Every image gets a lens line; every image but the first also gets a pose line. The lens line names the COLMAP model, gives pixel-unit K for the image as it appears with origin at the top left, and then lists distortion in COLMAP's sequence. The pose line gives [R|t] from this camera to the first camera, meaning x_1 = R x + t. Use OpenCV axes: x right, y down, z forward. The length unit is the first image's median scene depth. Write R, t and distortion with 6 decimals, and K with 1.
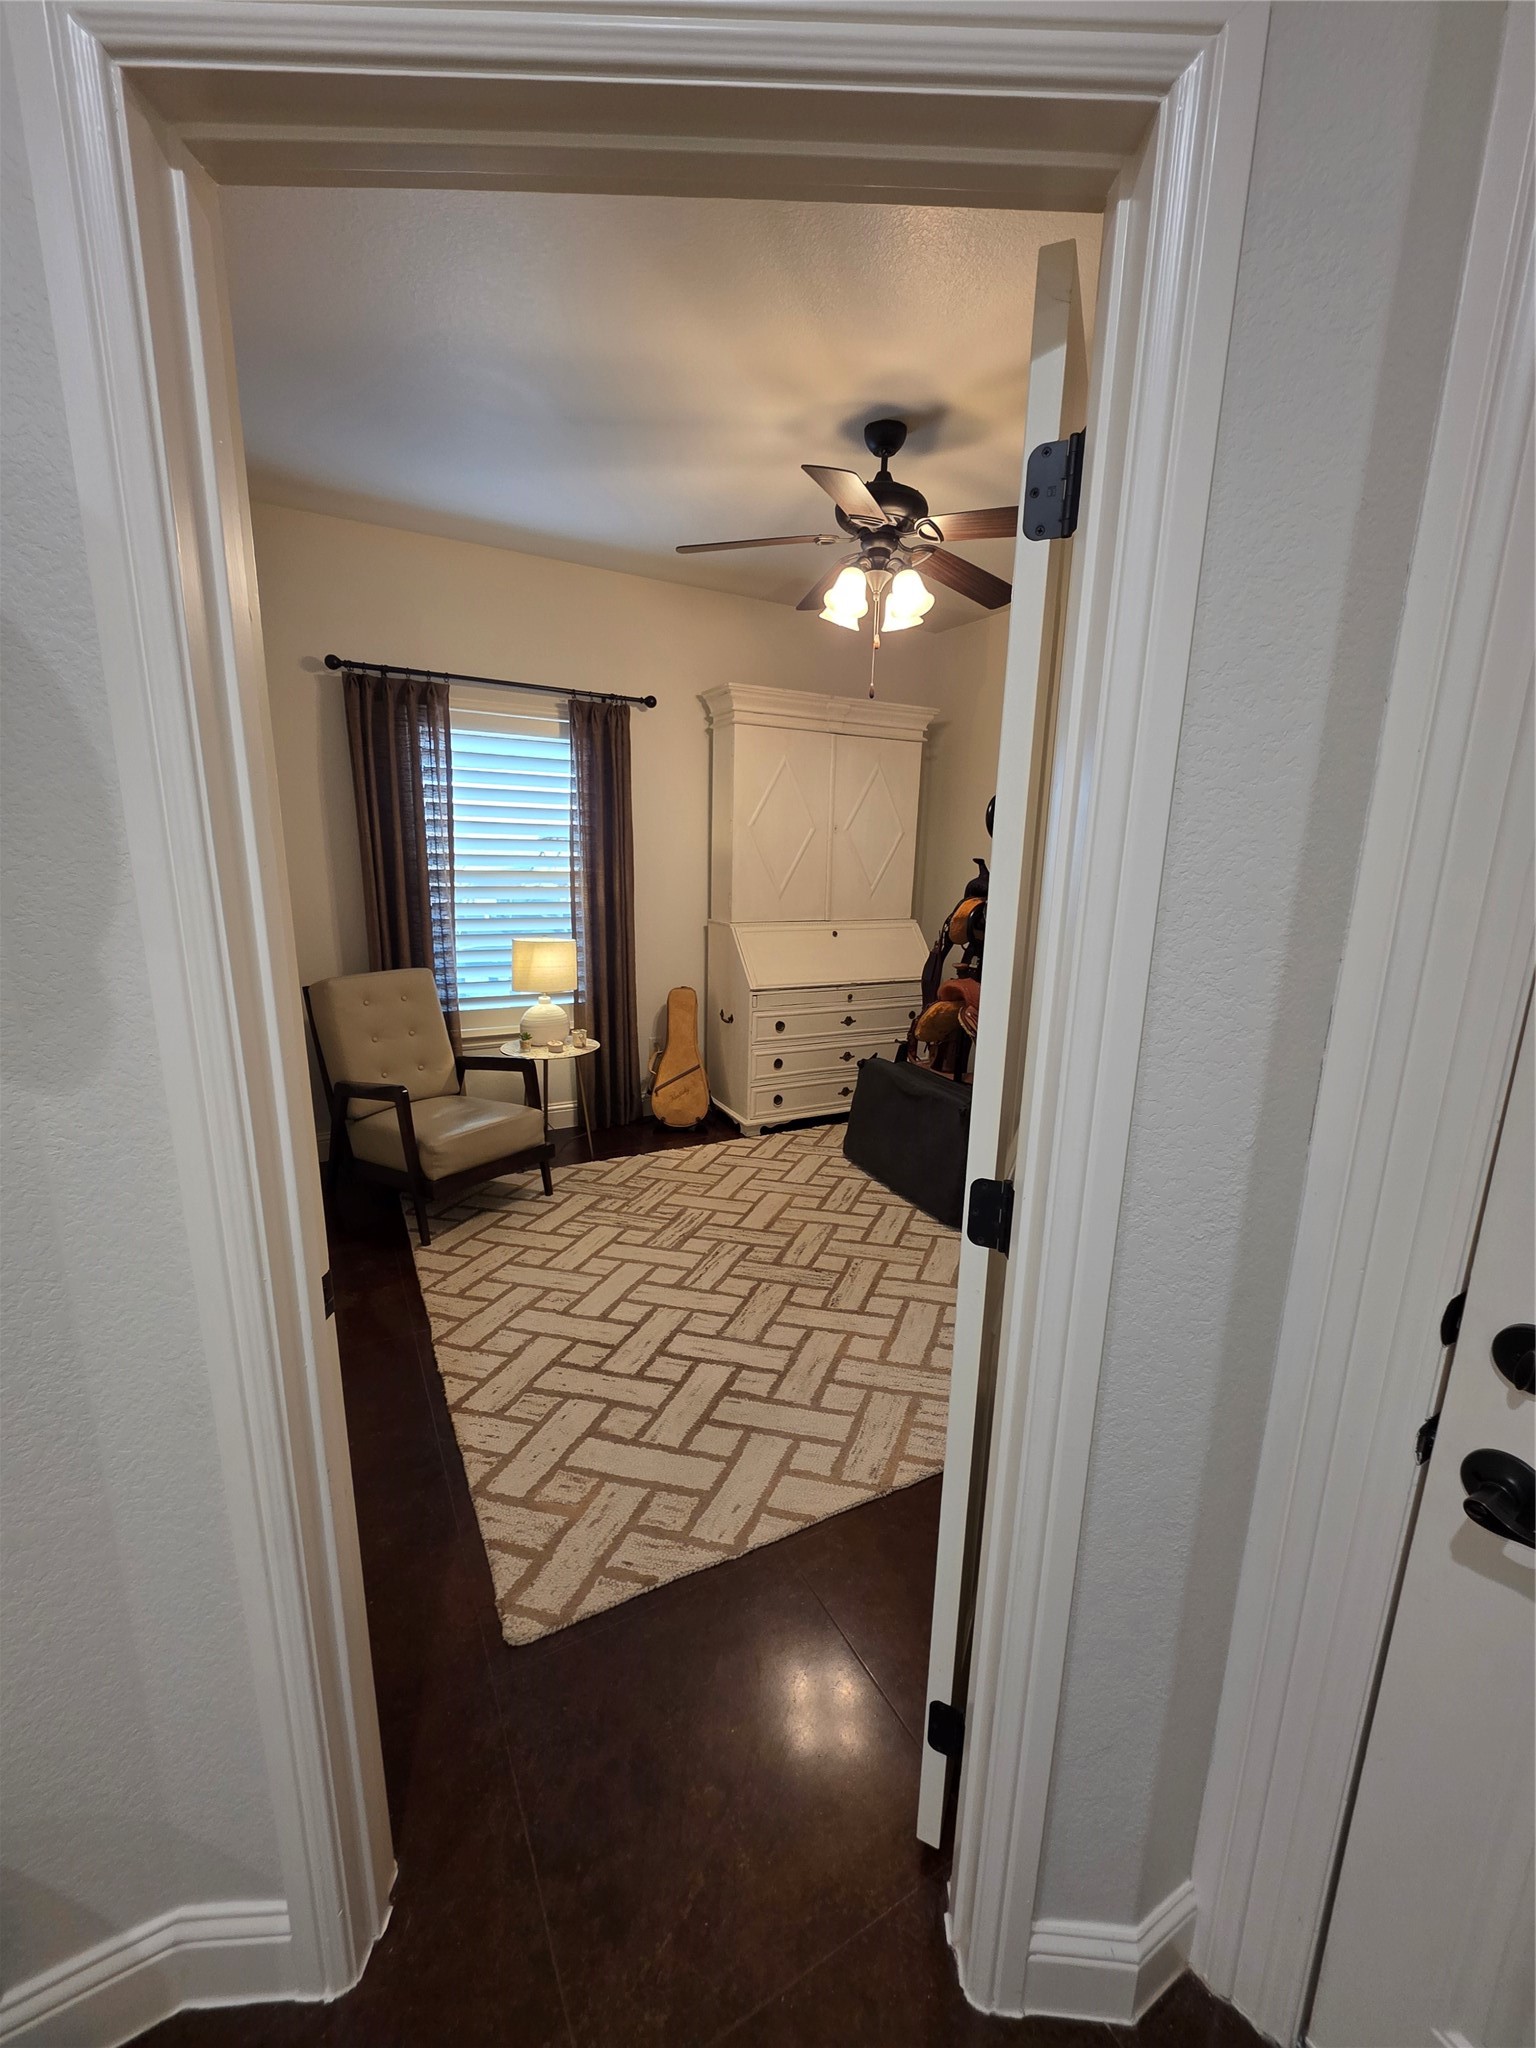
lens RADIAL K [[813.2, 0, 789.8], [0, 813.2, 1023.0], [0, 0, 1]] dist [-0.002335, -0.000010]
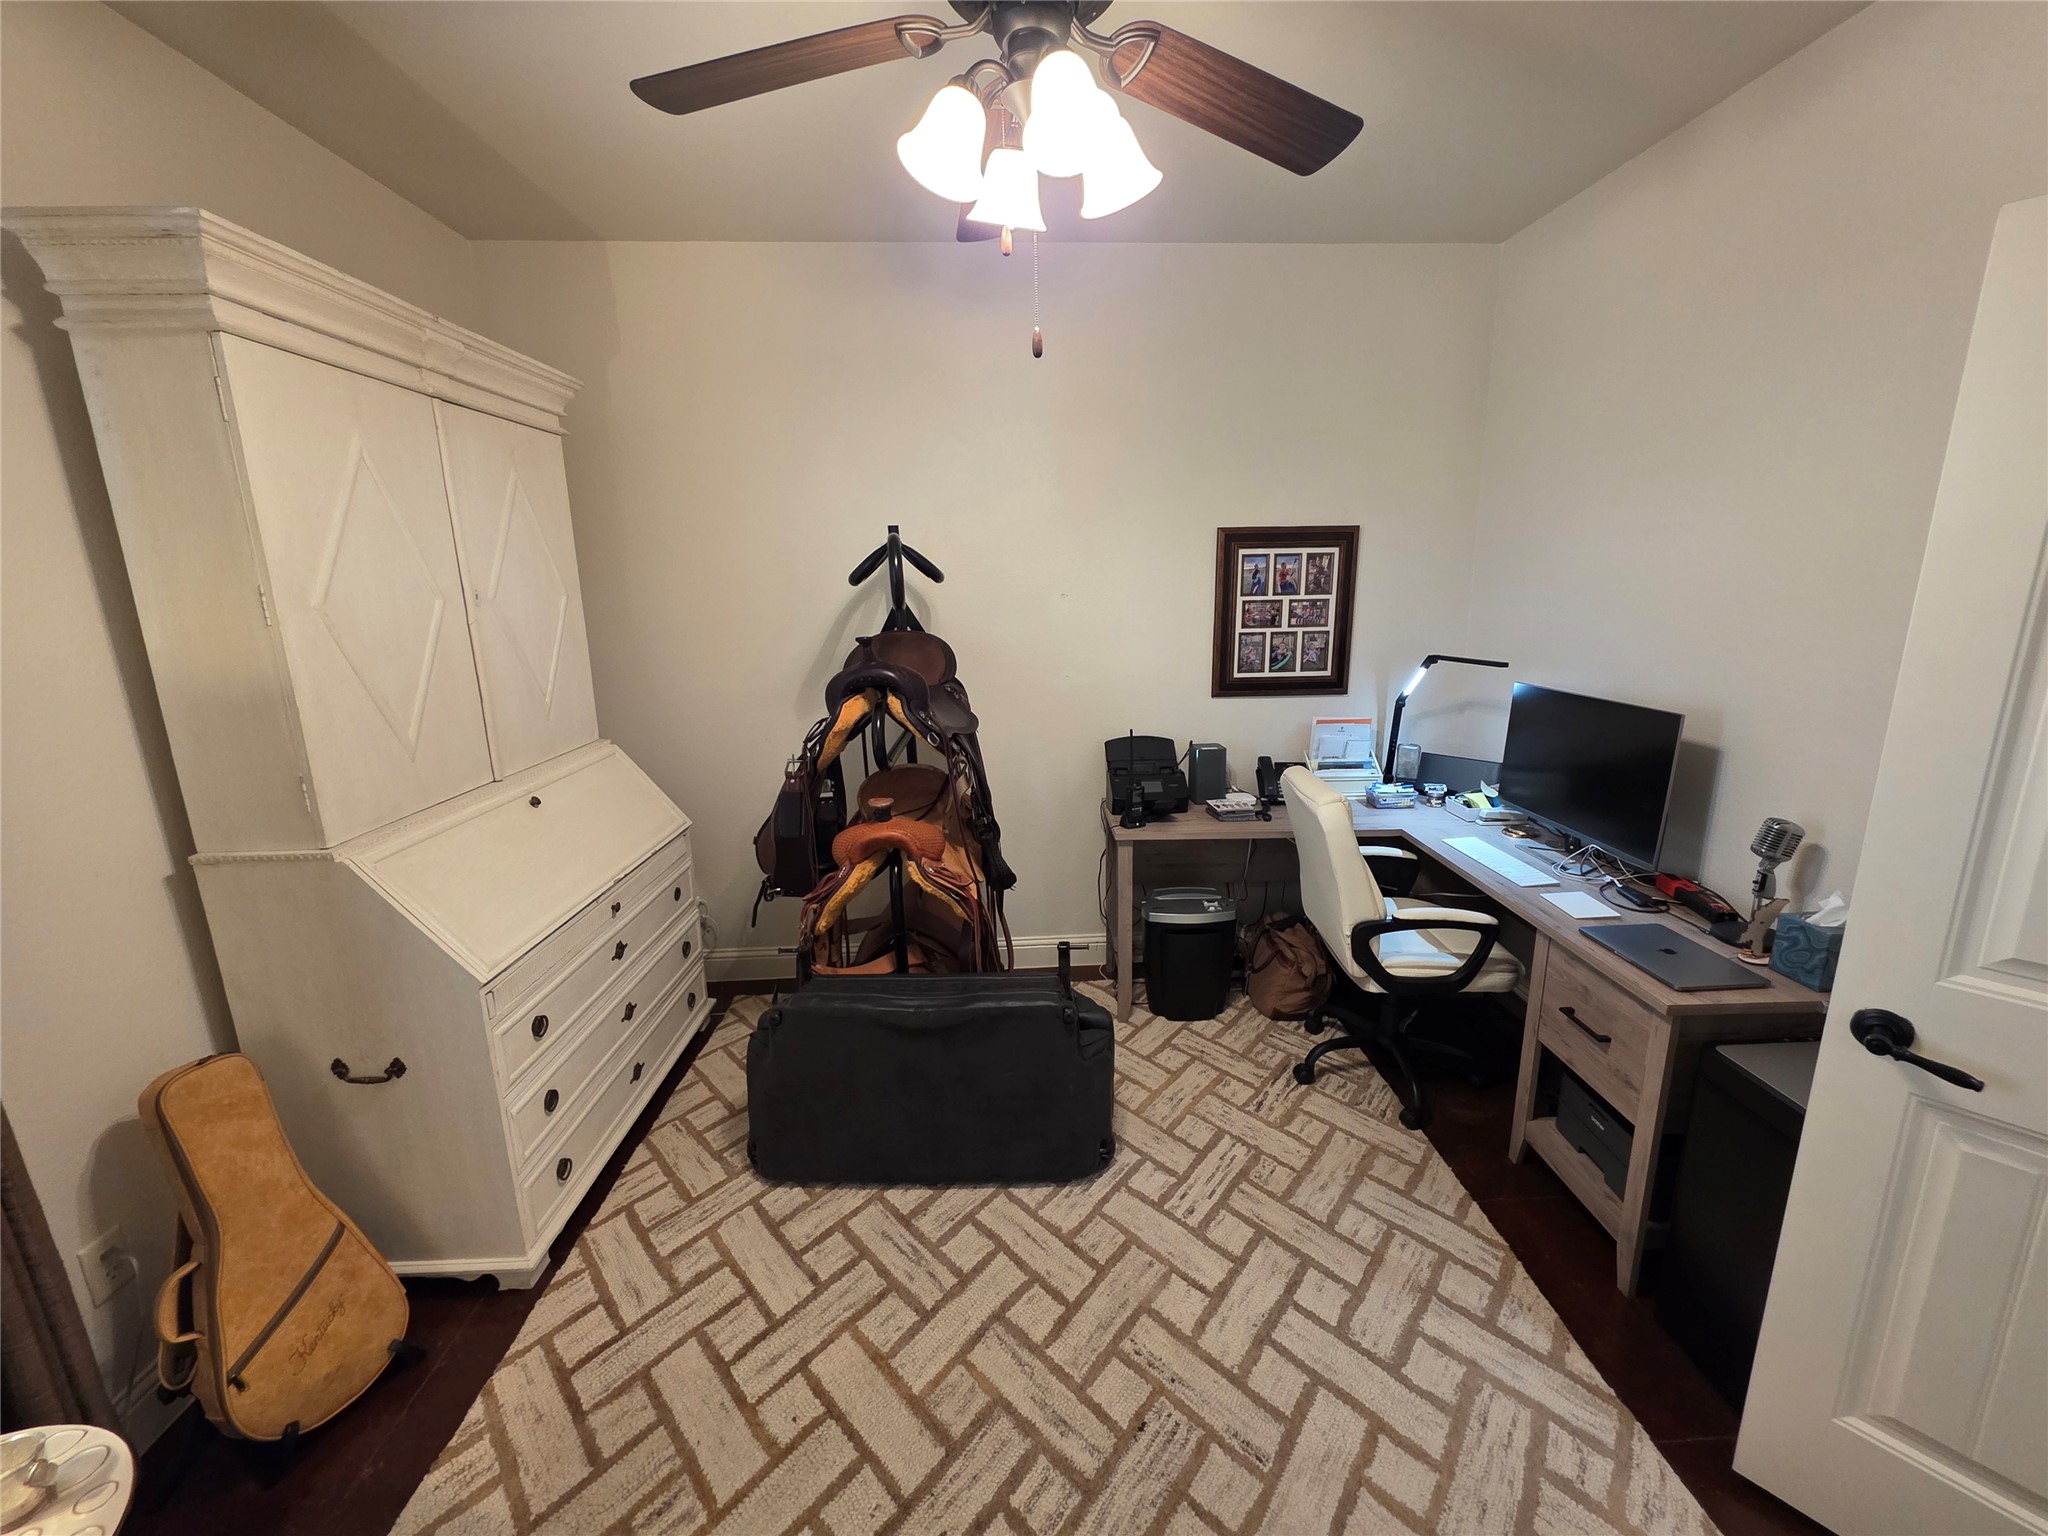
lens RADIAL K [[813.2, 0, 1028.8], [0, 813.2, 759.9], [0, 0, 1]] dist [-0.002335, -0.000010]
pose [[0.463073, -0.229843, 0.856000, -0.259851], [0.222677, 0.964983, 0.138644, -0.153579], [-0.857892, 0.126409, 0.498038, 0.537354]]
